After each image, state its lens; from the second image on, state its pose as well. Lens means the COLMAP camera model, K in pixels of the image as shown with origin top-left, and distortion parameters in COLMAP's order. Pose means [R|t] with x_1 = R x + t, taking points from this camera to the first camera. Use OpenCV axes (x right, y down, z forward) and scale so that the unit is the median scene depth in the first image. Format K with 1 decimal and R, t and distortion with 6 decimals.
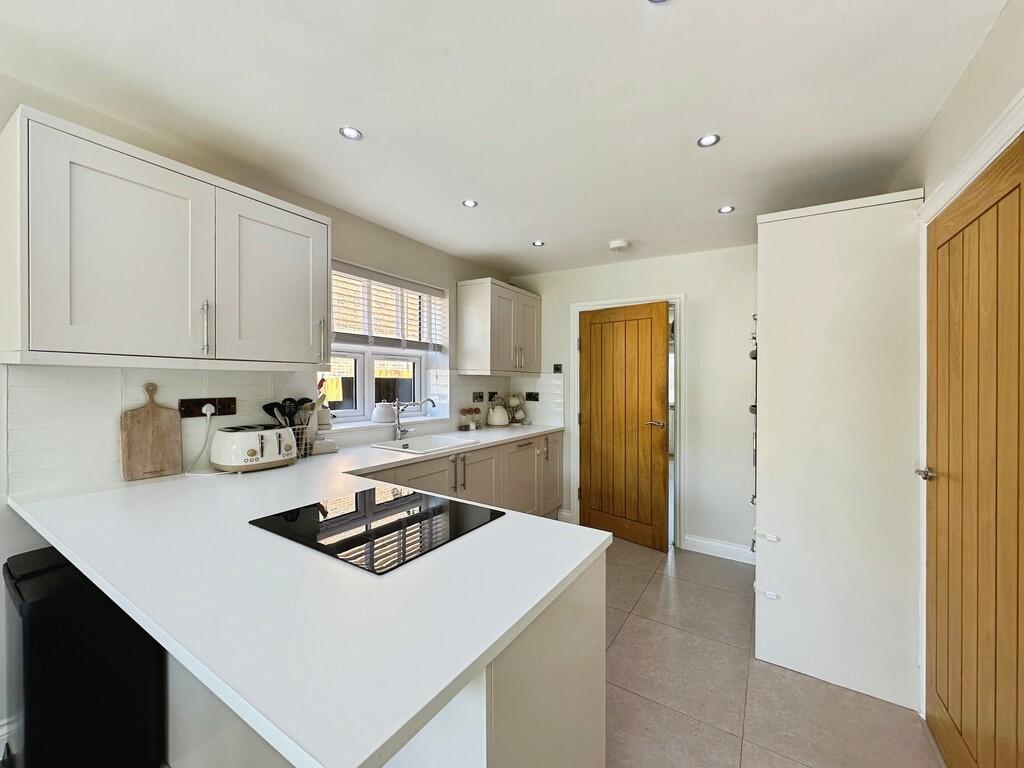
lens RADIAL K [[410.7, 0, 509.2], [0, 410.7, 379.7], [0, 0, 1]] dist [0.001841, 0.000303]
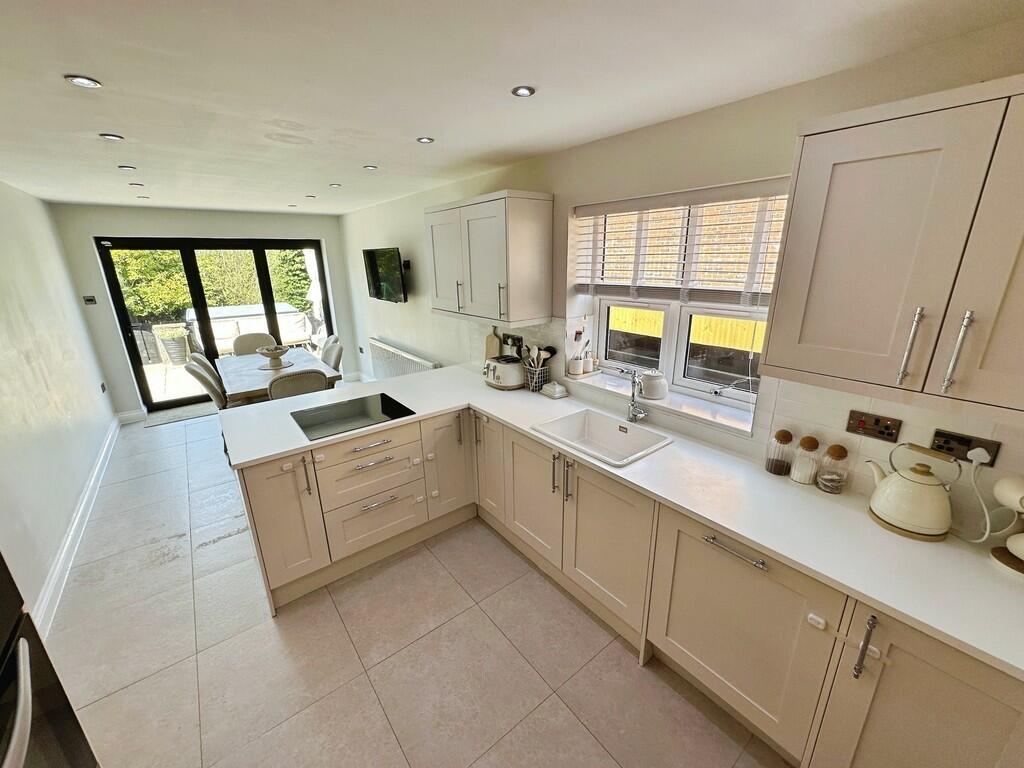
lens RADIAL K [[410.7, 0, 514.3], [0, 410.7, 390.8], [0, 0, 1]] dist [0.001841, 0.000303]
pose [[-0.343731, 0.268667, -0.899815, 0.766492], [0.000499, 0.958252, 0.285924, -0.205325], [0.939068, 0.097832, -0.329515, 1.562037]]
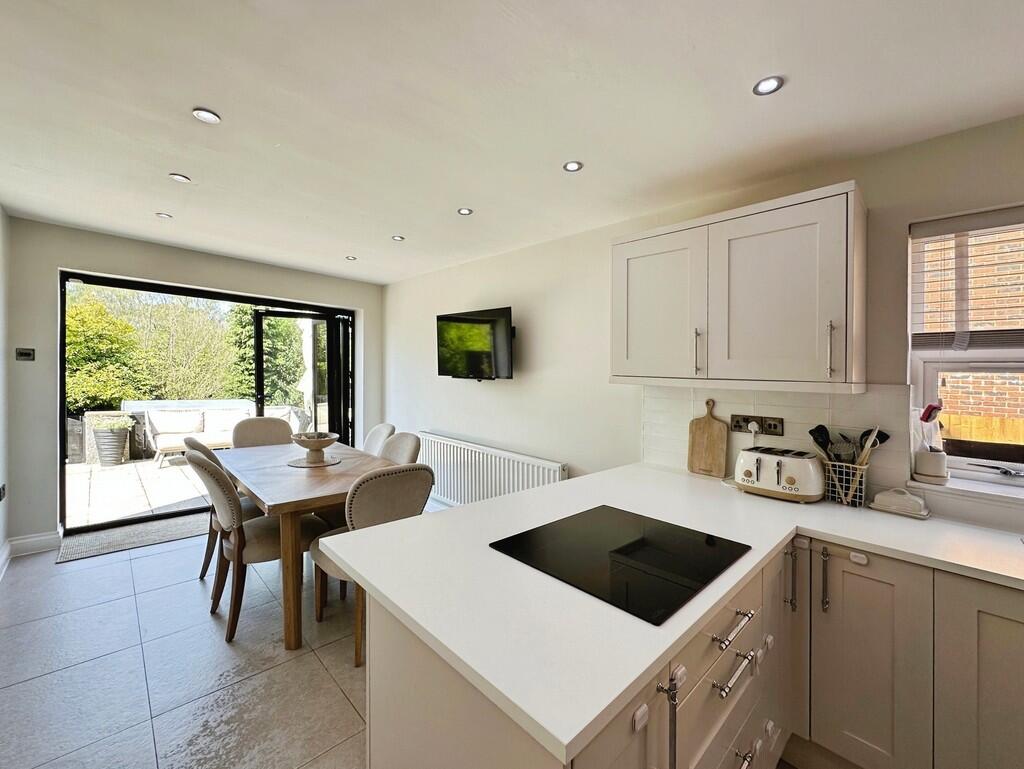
lens RADIAL K [[419.9, 0, 510.1], [0, 419.9, 393.3], [0, 0, 1]] dist [-0.000537, 0.000706]
pose [[-0.238169, 0.004124, -0.971215, 0.453424], [-0.044570, 0.998891, 0.015171, -0.001798], [0.970201, 0.046901, -0.237721, 0.645807]]
